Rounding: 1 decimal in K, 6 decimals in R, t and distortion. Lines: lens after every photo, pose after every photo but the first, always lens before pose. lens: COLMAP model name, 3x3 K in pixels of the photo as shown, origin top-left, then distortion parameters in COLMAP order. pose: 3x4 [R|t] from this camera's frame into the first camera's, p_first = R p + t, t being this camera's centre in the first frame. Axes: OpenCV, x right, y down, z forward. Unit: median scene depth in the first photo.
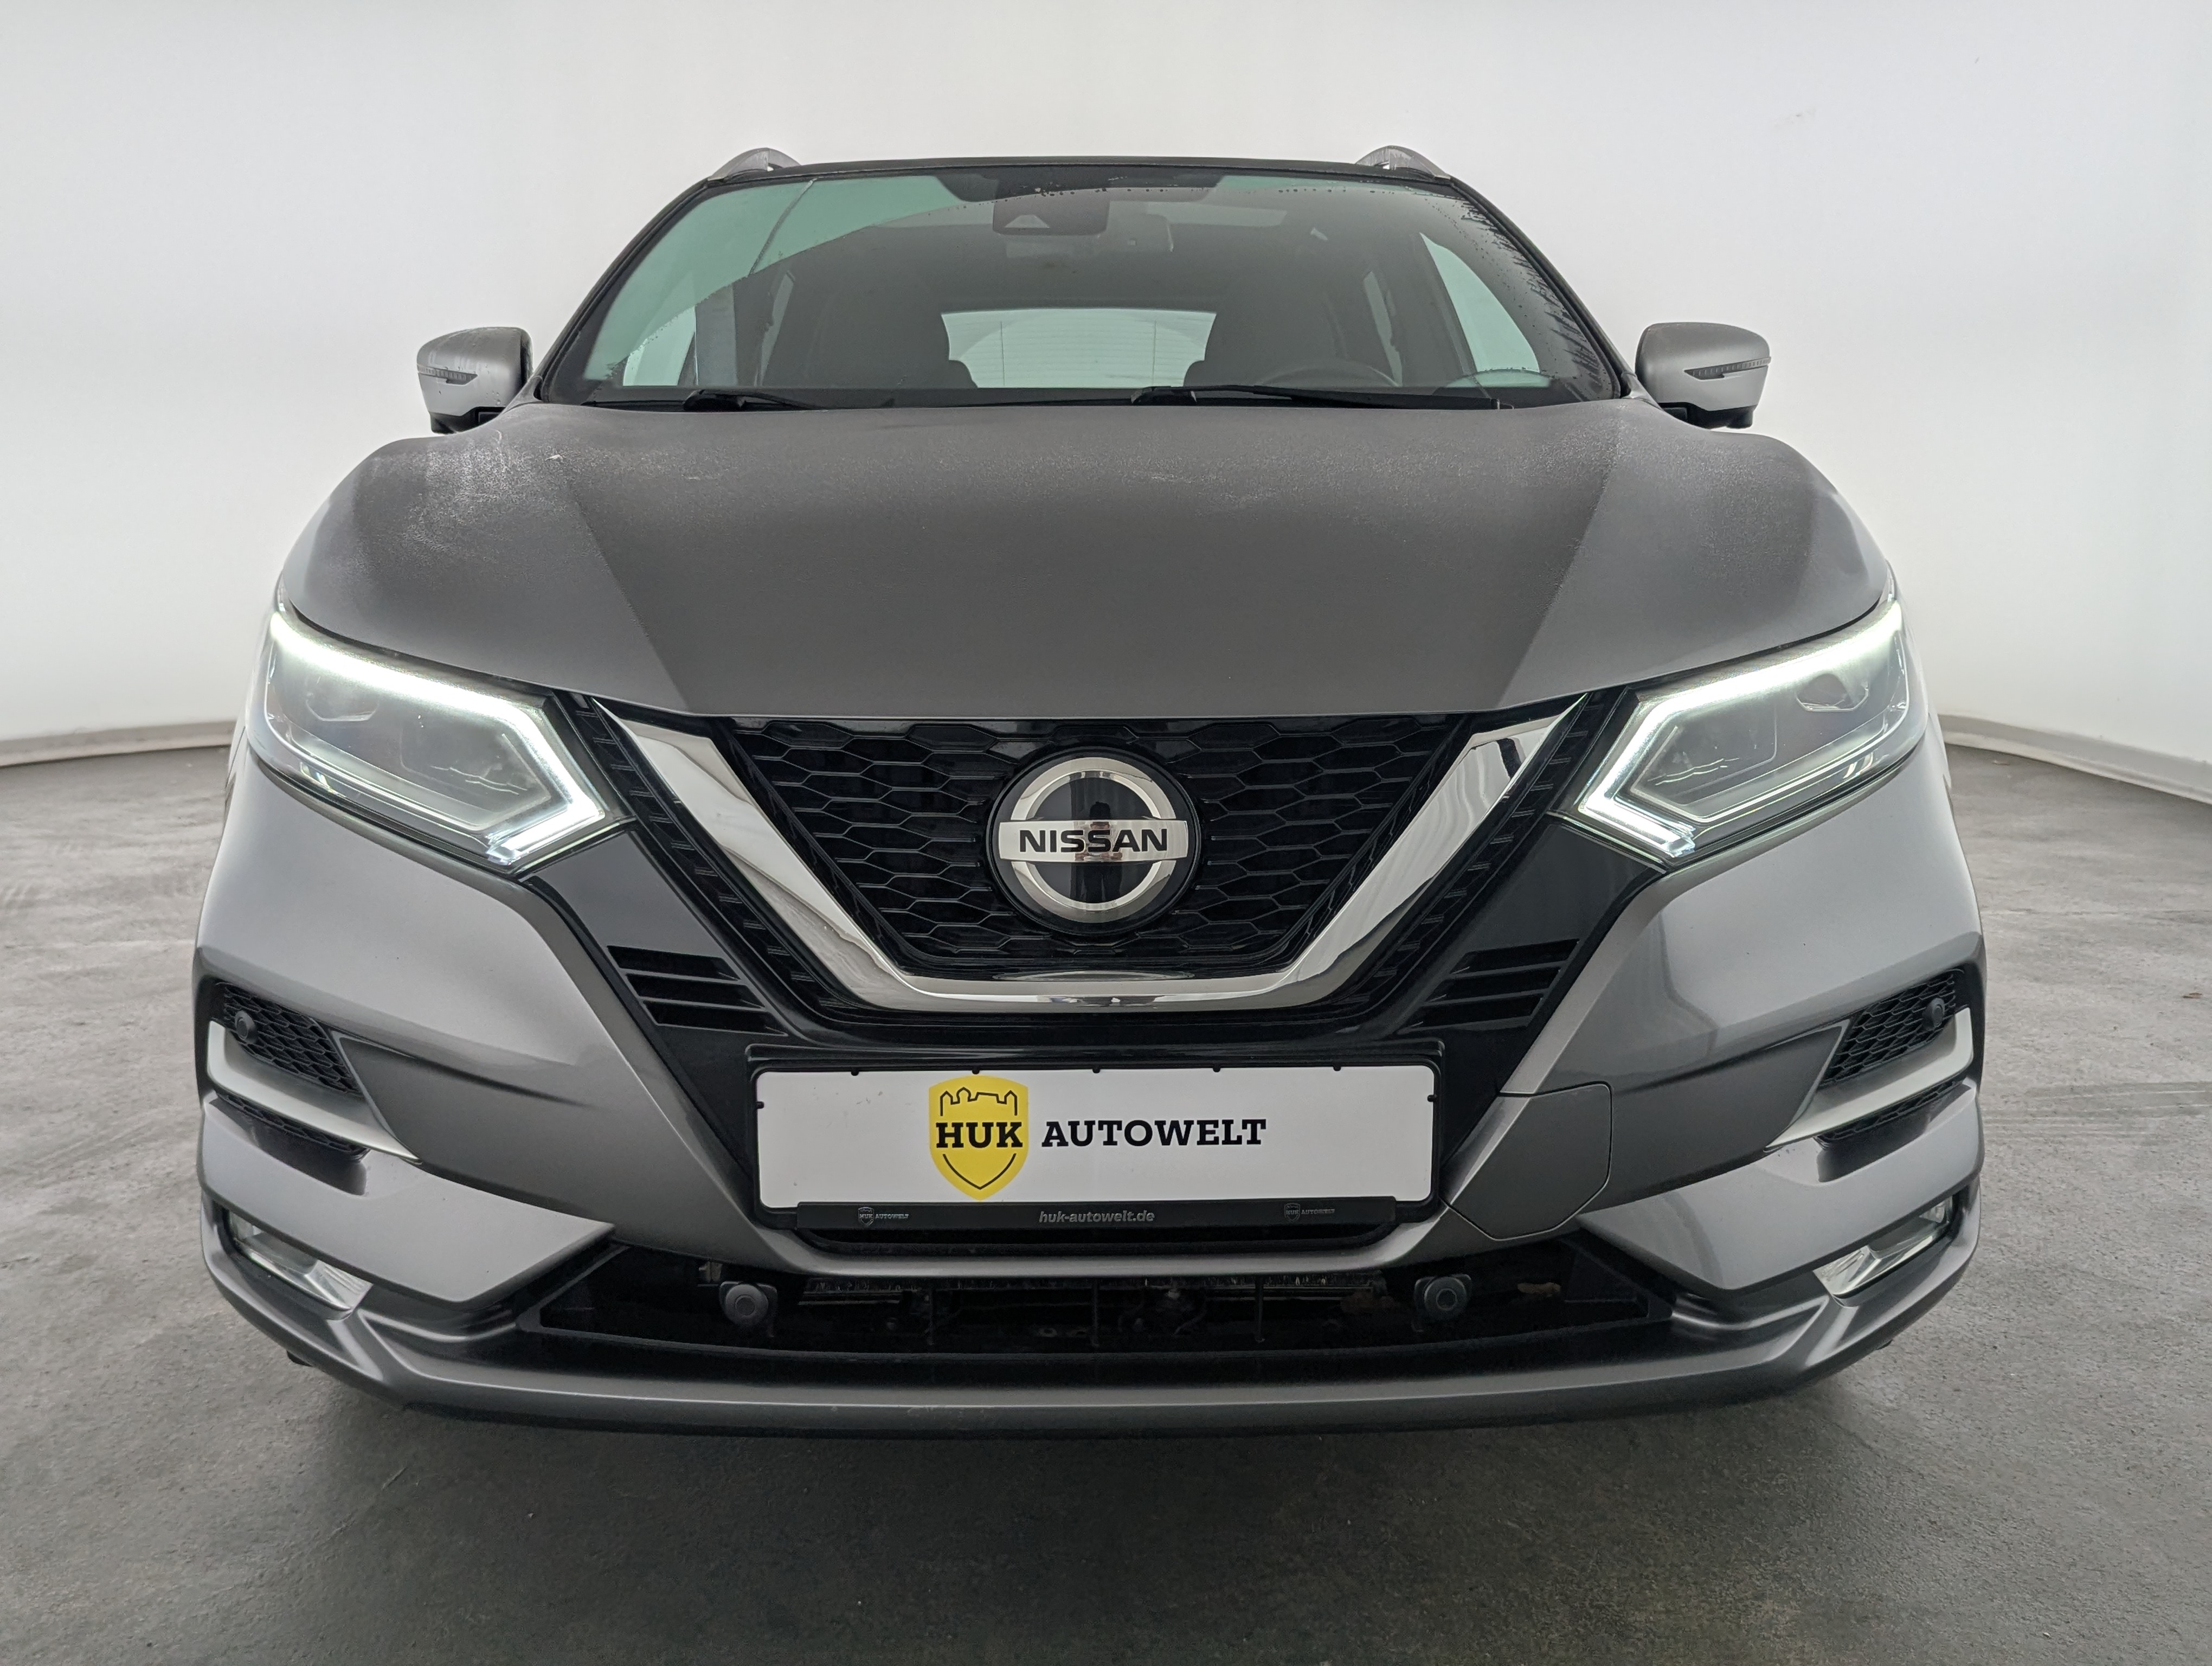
lens RADIAL K [[2073.8, 0, 1115.9], [0, 2073.8, 772.3], [0, 0, 1]] dist [0.023020, 0.000000]
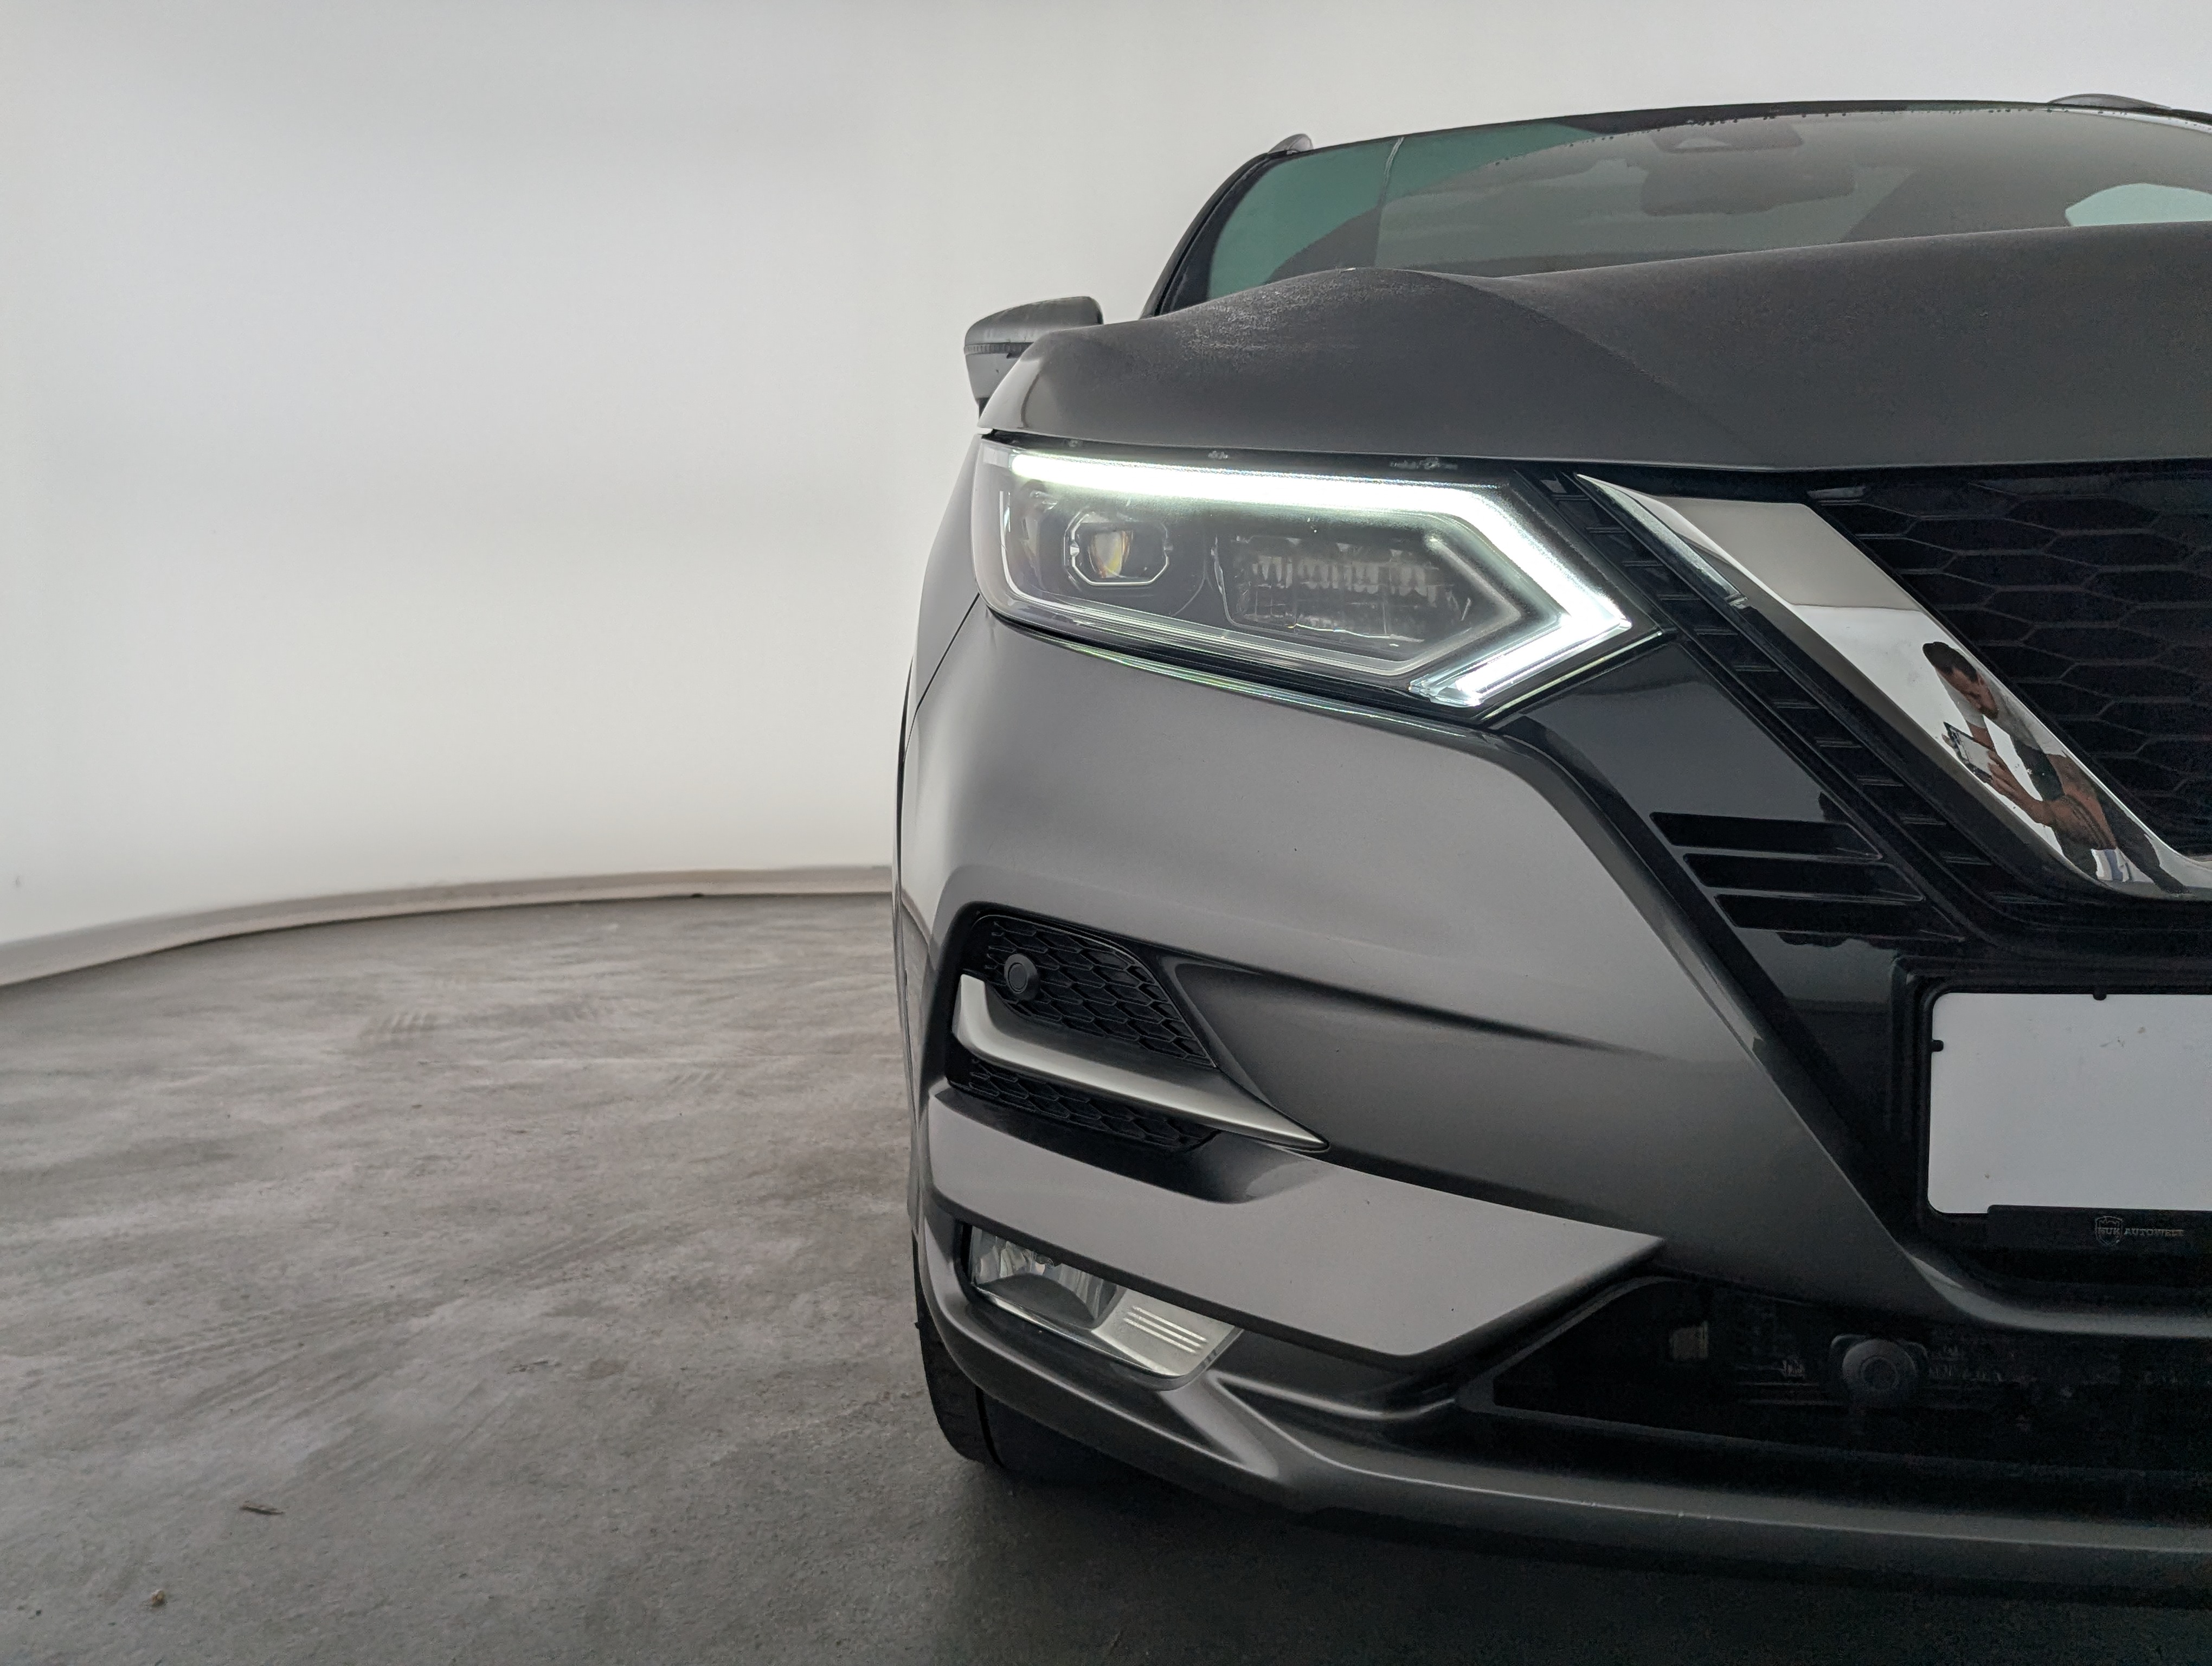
lens RADIAL K [[2073.8, 0, 1070.9], [0, 2073.8, 793.3], [0, 0, 1]] dist [0.023020, 0.000000]
pose [[0.991105, -0.004256, -0.133015, -0.225087], [-0.008594, 0.995356, -0.095879, 0.094349], [0.132805, 0.096169, 0.986466, 0.209447]]
